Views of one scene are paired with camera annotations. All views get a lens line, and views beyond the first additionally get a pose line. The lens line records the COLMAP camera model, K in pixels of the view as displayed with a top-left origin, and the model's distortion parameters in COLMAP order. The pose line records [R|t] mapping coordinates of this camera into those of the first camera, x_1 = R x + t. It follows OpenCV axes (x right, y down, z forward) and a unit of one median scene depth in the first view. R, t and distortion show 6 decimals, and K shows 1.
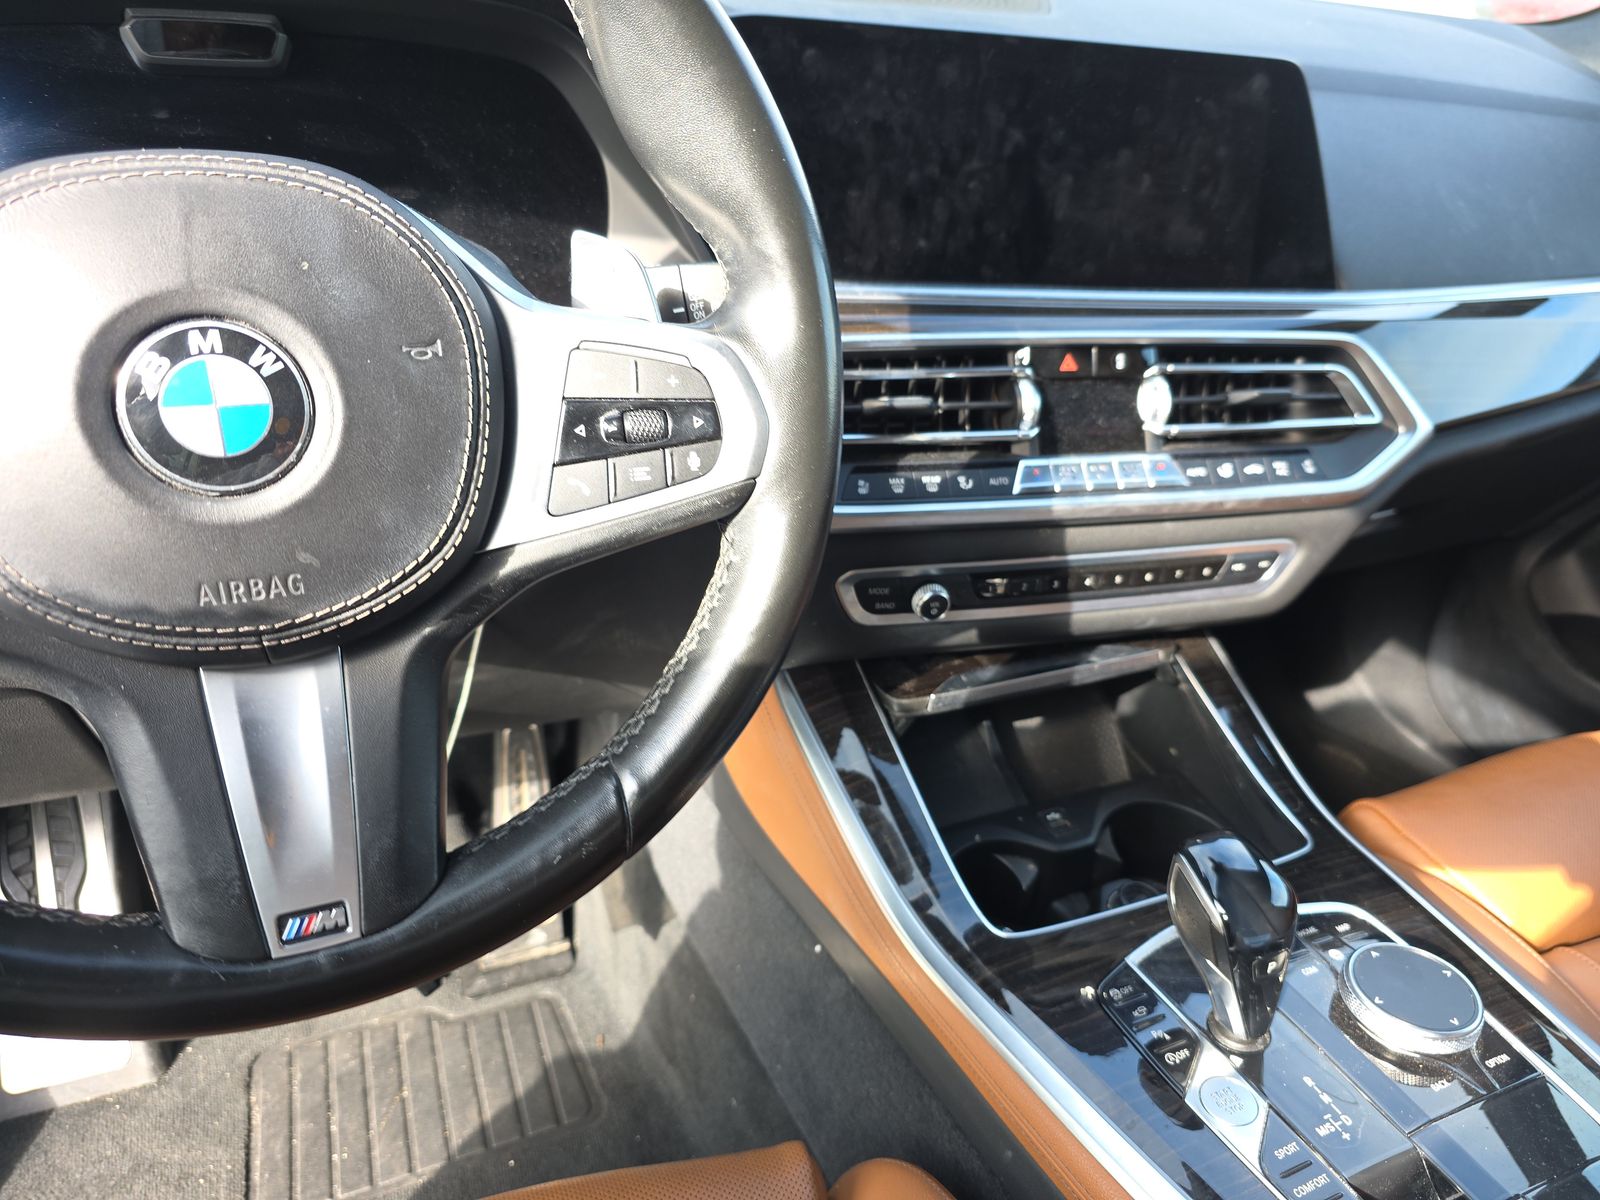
lens RADIAL K [[1154.2, 0, 800.2], [0, 1154.2, 623.2], [0, 0, 1]] dist [0.035144, -0.039121]
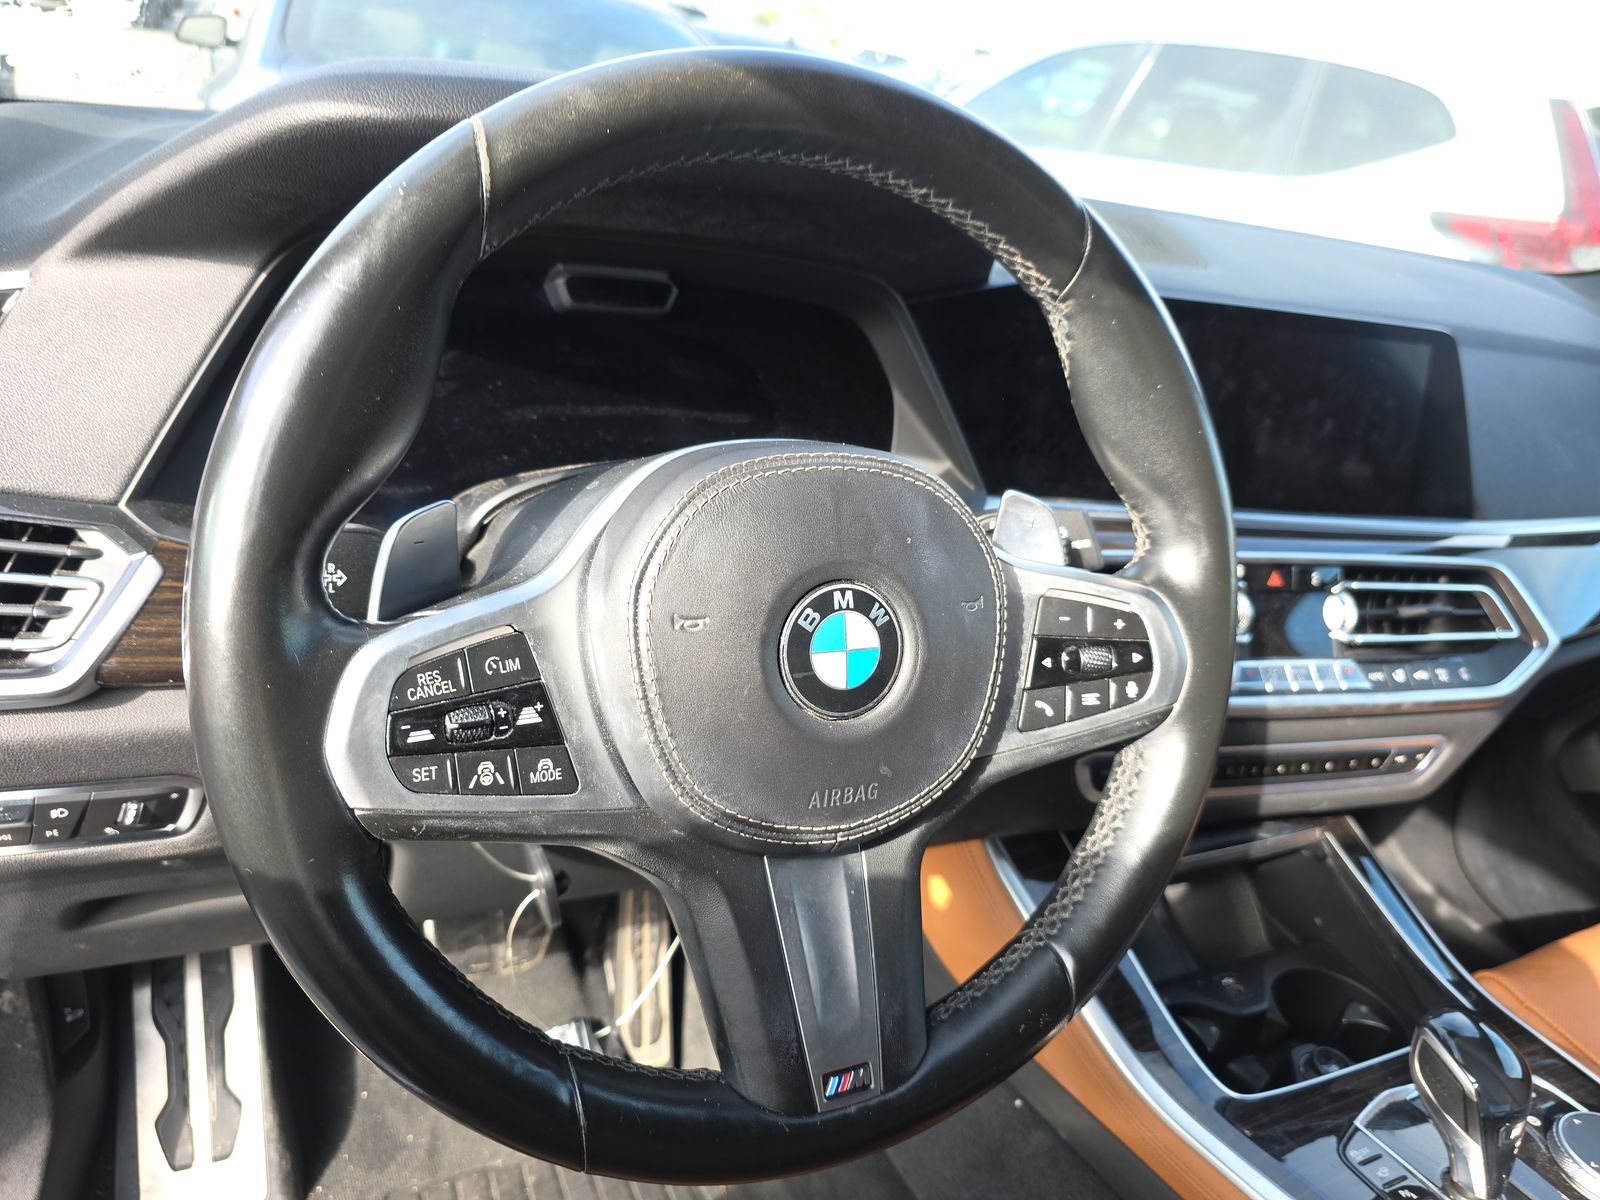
lens RADIAL K [[1154.2, 0, 800.2], [0, 1154.2, 623.2], [0, 0, 1]] dist [0.035144, -0.039121]
pose [[0.997656, 0.044020, 0.052385, -0.284409], [-0.038109, 0.993319, -0.108927, -0.036431], [-0.056830, 0.106675, 0.992669, -0.105237]]
